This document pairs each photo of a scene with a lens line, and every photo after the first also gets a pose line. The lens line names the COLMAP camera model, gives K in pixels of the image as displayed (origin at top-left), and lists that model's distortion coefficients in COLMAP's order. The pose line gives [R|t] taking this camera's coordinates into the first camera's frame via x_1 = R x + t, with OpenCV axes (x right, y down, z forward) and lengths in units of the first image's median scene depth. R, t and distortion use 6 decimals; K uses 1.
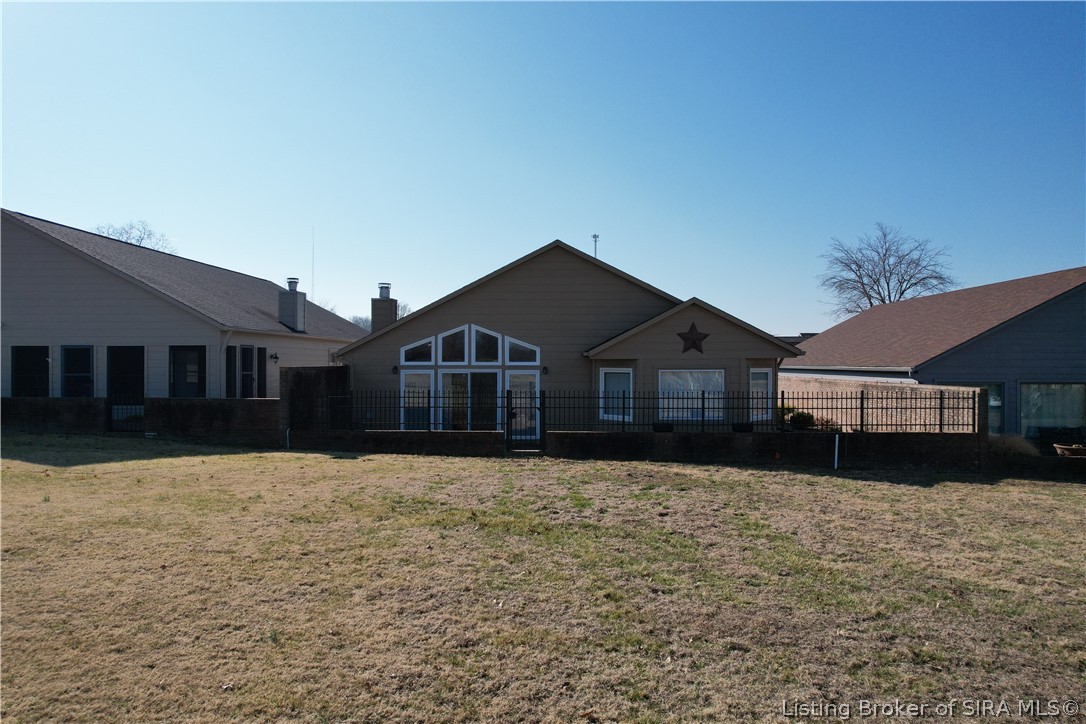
lens RADIAL K [[692.1, 0, 549.7], [0, 692.1, 358.7], [0, 0, 1]] dist [-0.080941, 0.072634]
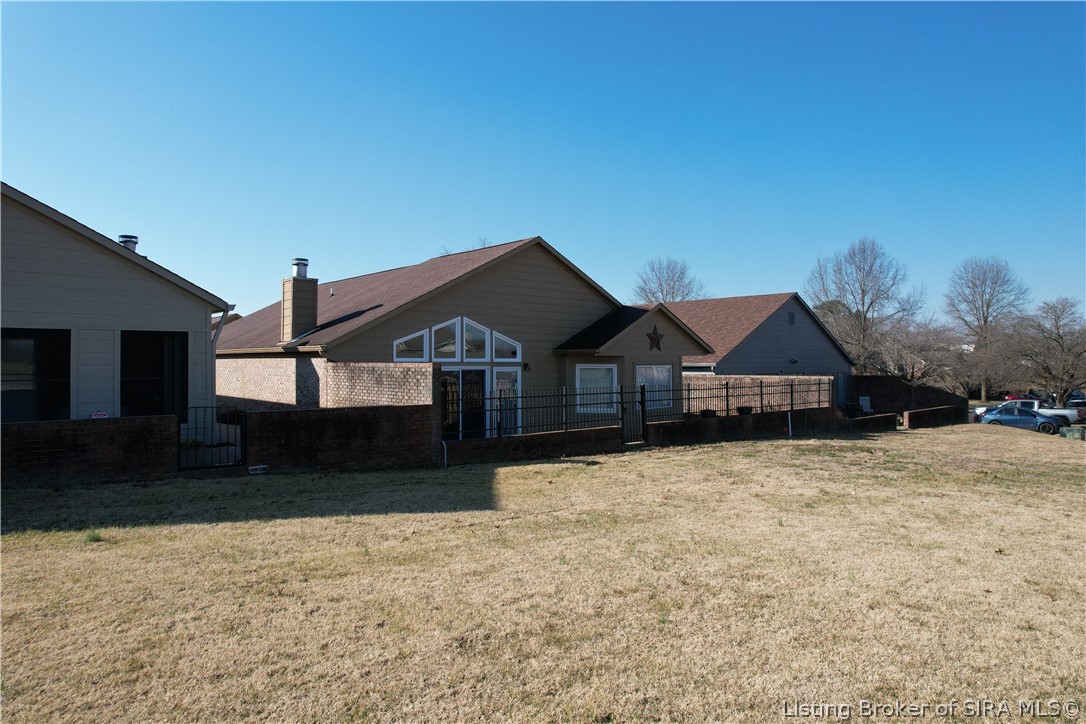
lens RADIAL K [[692.1, 0, 549.7], [0, 692.1, 358.7], [0, 0, 1]] dist [-0.080941, 0.072634]
pose [[0.716156, 0.002855, 0.697935, -0.670285], [-0.004668, 0.999989, 0.000700, 0.004155], [-0.697925, -0.003759, 0.716161, 0.266795]]
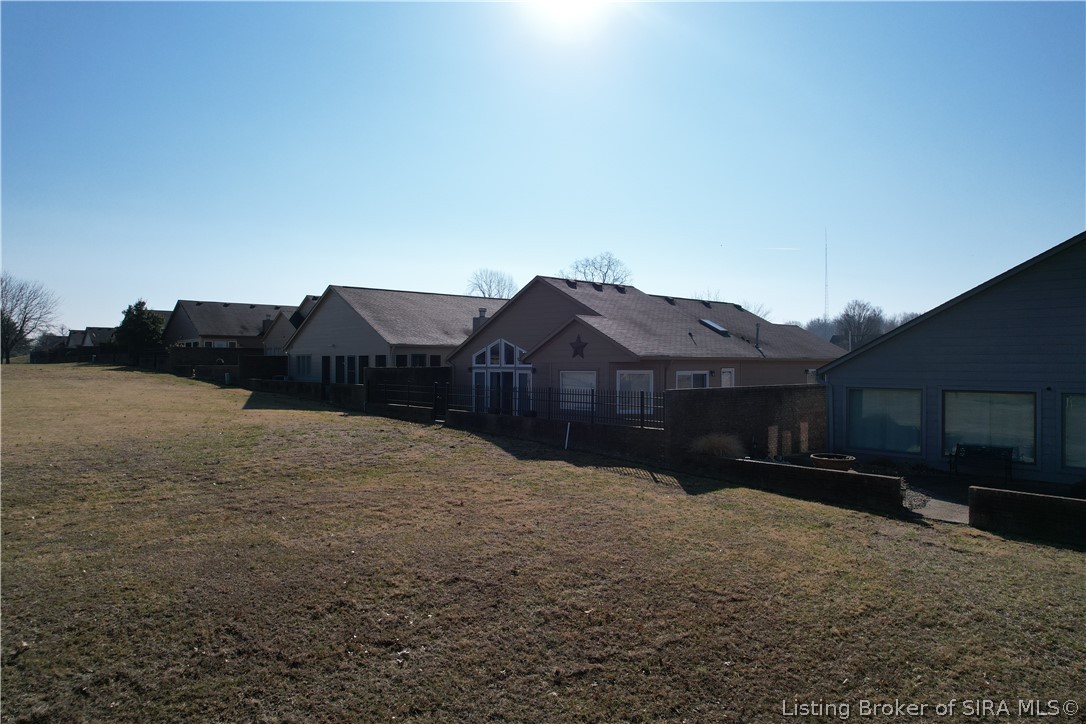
lens RADIAL K [[692.1, 0, 549.7], [0, 692.1, 358.7], [0, 0, 1]] dist [-0.080941, 0.072634]
pose [[0.699797, -0.002628, -0.714337, 1.001036], [0.006208, 0.999978, 0.002402, -0.010016], [0.714315, -0.006116, 0.699798, 0.053616]]
